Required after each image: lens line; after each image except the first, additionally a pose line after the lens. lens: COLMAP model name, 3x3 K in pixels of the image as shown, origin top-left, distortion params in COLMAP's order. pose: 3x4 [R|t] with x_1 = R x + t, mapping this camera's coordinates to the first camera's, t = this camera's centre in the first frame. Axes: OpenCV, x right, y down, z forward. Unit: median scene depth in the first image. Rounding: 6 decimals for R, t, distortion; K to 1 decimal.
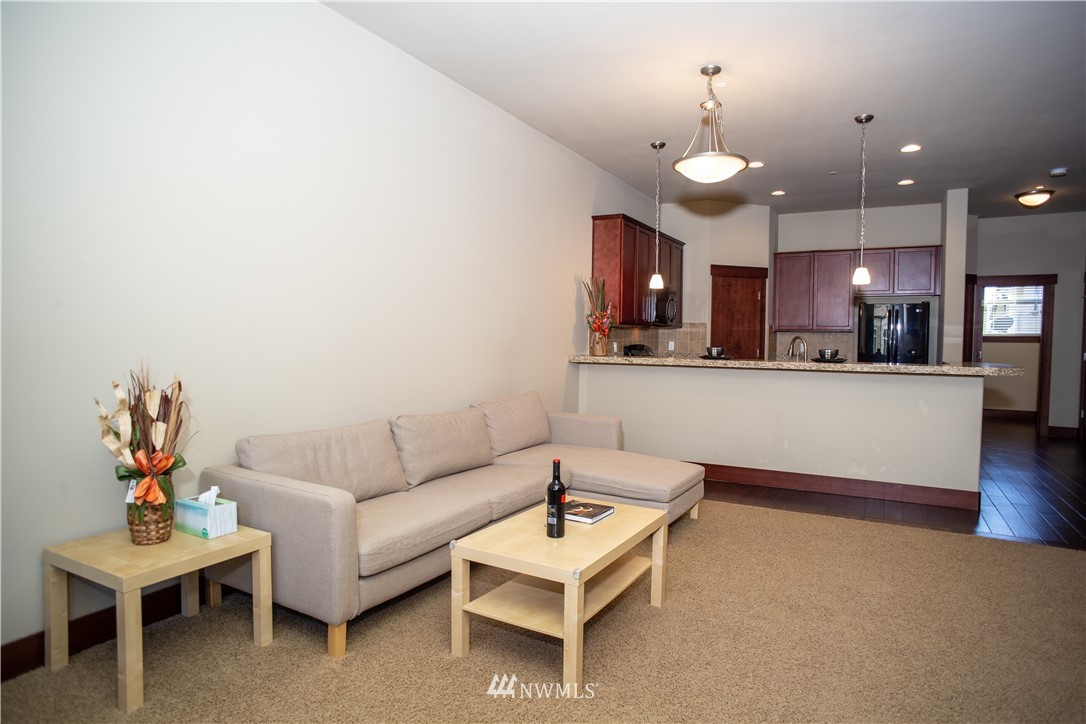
lens RADIAL K [[614.7, 0, 545.4], [0, 614.7, 354.8], [0, 0, 1]] dist [-0.077605, 0.051407]
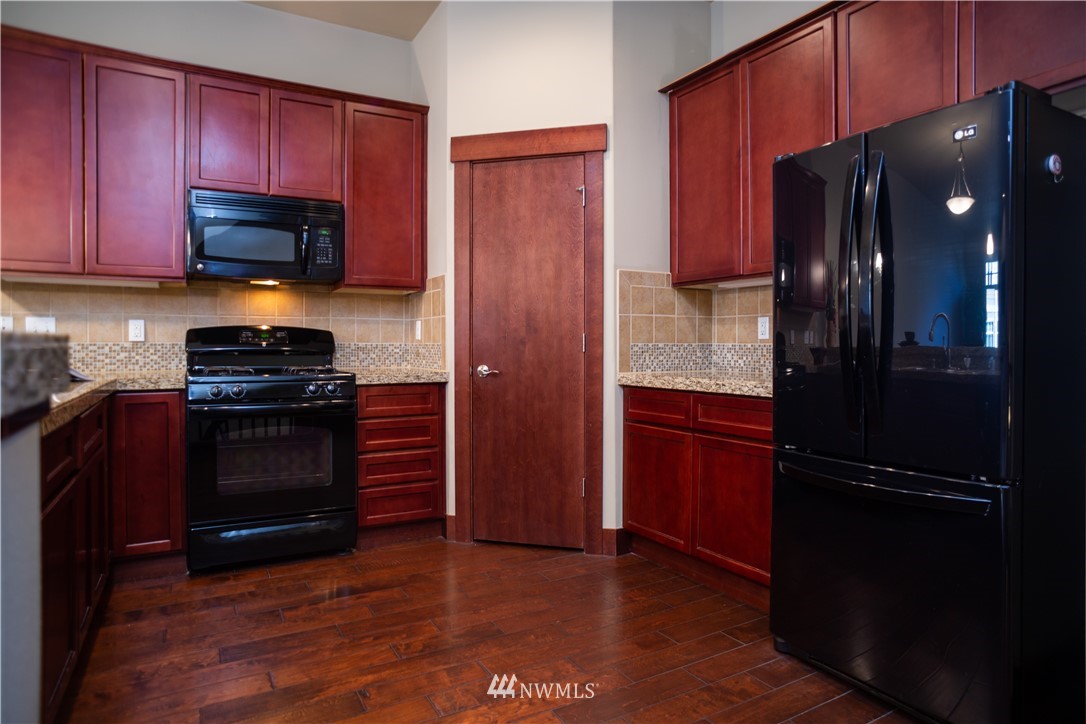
lens RADIAL K [[614.7, 0, 545.4], [0, 614.7, 354.8], [0, 0, 1]] dist [-0.077605, 0.051407]
pose [[0.864399, -0.006005, -0.502771, 0.601727], [-0.003360, 0.999837, -0.017718, 0.013455], [0.502796, 0.017005, 0.864238, 0.737819]]
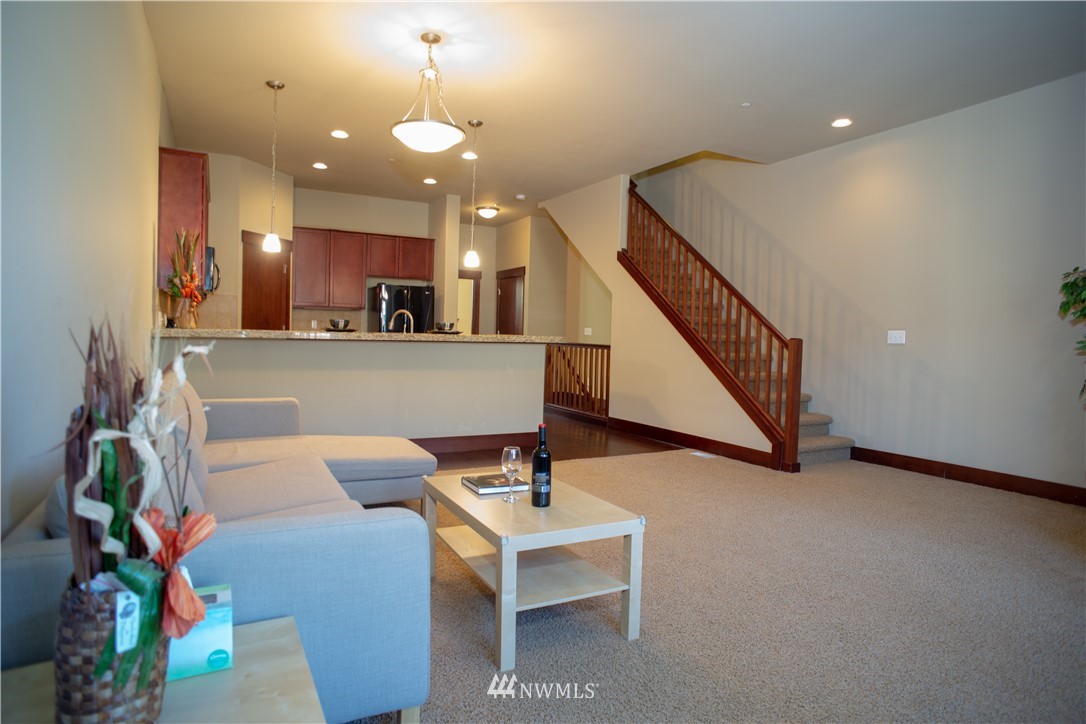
lens RADIAL K [[614.7, 0, 545.4], [0, 614.7, 354.8], [0, 0, 1]] dist [-0.077605, 0.051407]
pose [[0.539323, -0.029897, 0.841568, -0.263101], [0.005895, 0.999479, 0.031729, 0.010716], [-0.842078, -0.012151, 0.539218, 0.163477]]
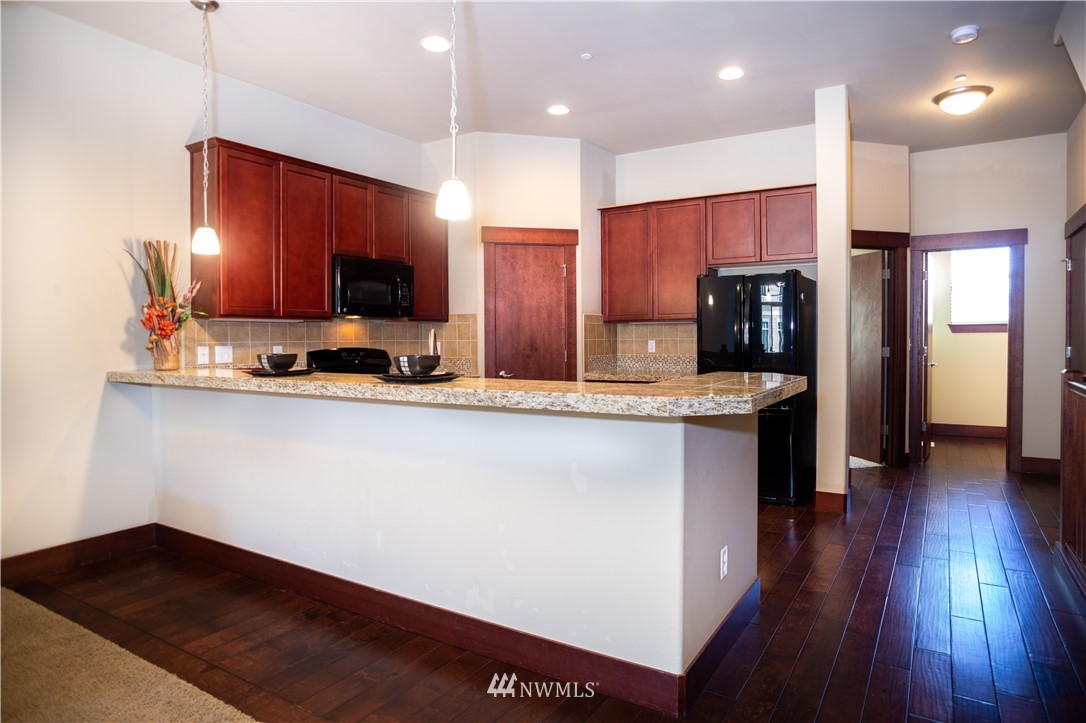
lens RADIAL K [[641.0, 0, 544.7], [0, 641.0, 344.2], [0, 0, 1]] dist [-0.090687, 0.061690]
pose [[0.998782, -0.020975, -0.044651, 0.409355], [0.020146, 0.999618, -0.018930, -0.004111], [0.045031, 0.018007, 0.998823, 0.337345]]
